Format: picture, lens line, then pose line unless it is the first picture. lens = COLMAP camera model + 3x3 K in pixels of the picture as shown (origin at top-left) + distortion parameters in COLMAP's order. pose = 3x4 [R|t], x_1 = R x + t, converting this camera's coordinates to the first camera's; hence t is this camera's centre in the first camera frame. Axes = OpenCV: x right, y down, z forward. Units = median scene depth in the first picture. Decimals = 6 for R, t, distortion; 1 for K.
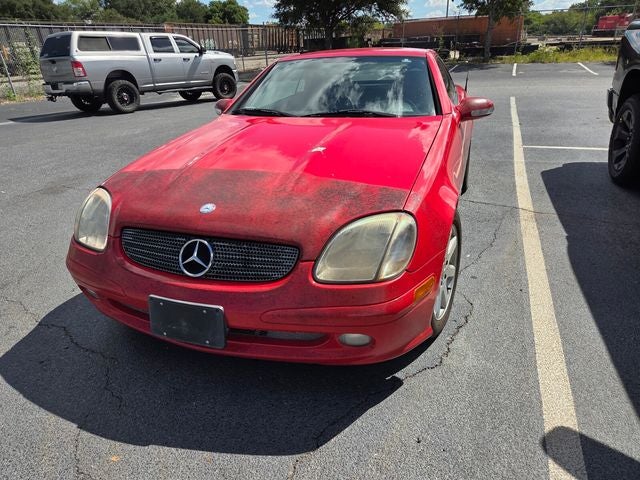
lens RADIAL K [[436.1, 0, 316.6], [0, 436.1, 240.8], [0, 0, 1]] dist [0.072865, -0.056023]
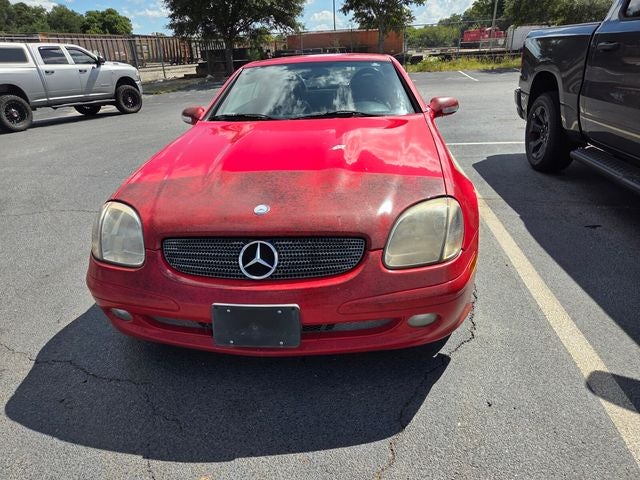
lens RADIAL K [[435.6, 0, 321.8], [0, 435.6, 237.6], [0, 0, 1]] dist [0.071677, -0.052456]
pose [[0.972283, -0.096450, 0.212988, -0.063816], [0.102312, 0.994613, -0.016648, 0.003746], [-0.210234, 0.037977, 0.976913, 0.002045]]
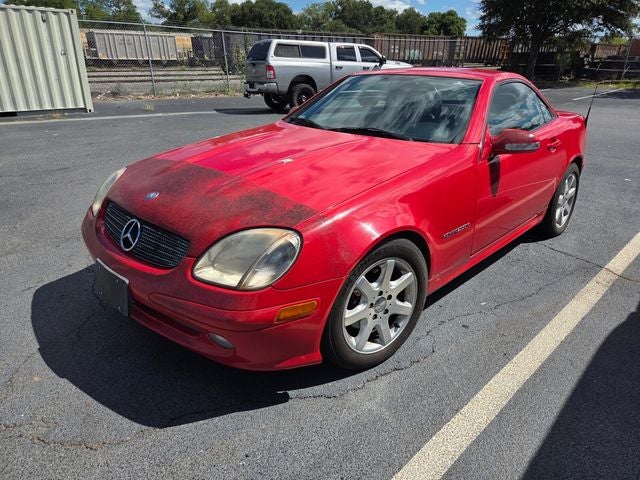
lens RADIAL K [[435.3, 0, 326.1], [0, 435.3, 239.0], [0, 0, 1]] dist [0.069830, -0.053976]
pose [[0.912853, 0.197072, -0.357579, 0.116027], [-0.204780, 0.978667, 0.016593, -0.014440], [0.353220, 0.058078, 0.933736, 0.017306]]
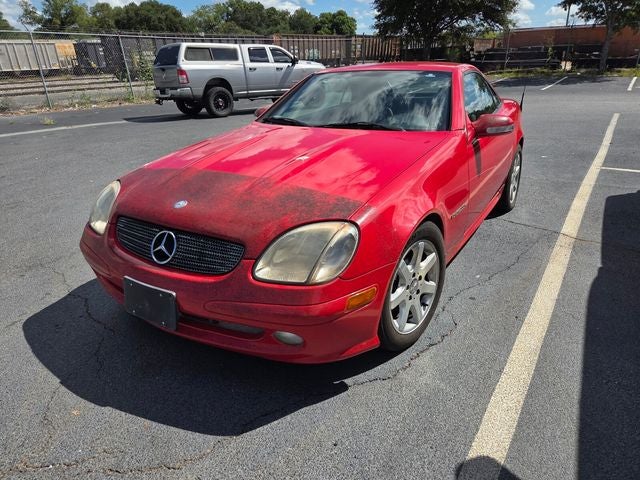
lens RADIAL K [[437.0, 0, 318.4], [0, 437.0, 236.1], [0, 0, 1]] dist [0.071429, -0.055883]
pose [[0.976671, 0.088759, -0.195541, 0.061960], [-0.094081, 0.995400, -0.018079, -0.001177], [0.193037, 0.036054, 0.980529, -0.006051]]
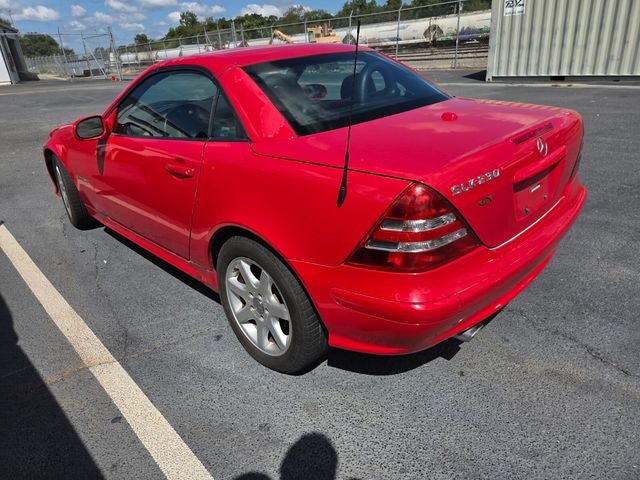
lens RADIAL K [[429.2, 0, 310.9], [0, 429.2, 235.8], [0, 0, 1]] dist [0.062245, -0.051680]
pose [[-0.432867, 0.424347, -0.795334, 0.307283], [-0.284776, 0.772724, 0.567275, -0.243128], [0.855295, 0.472046, -0.213643, 0.535053]]
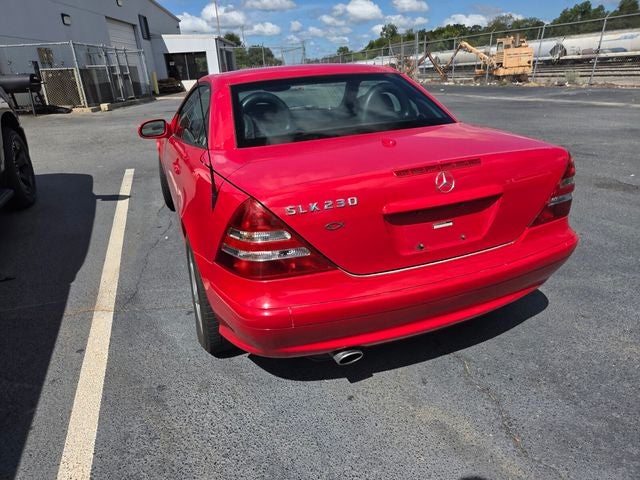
lens RADIAL K [[429.2, 0, 310.9], [0, 429.2, 235.8], [0, 0, 1]] dist [0.062245, -0.051680]
pose [[-0.758788, 0.307673, -0.574089, 0.247875], [-0.183096, 0.745101, 0.641327, -0.282108], [0.625074, 0.591745, -0.509040, 0.631697]]
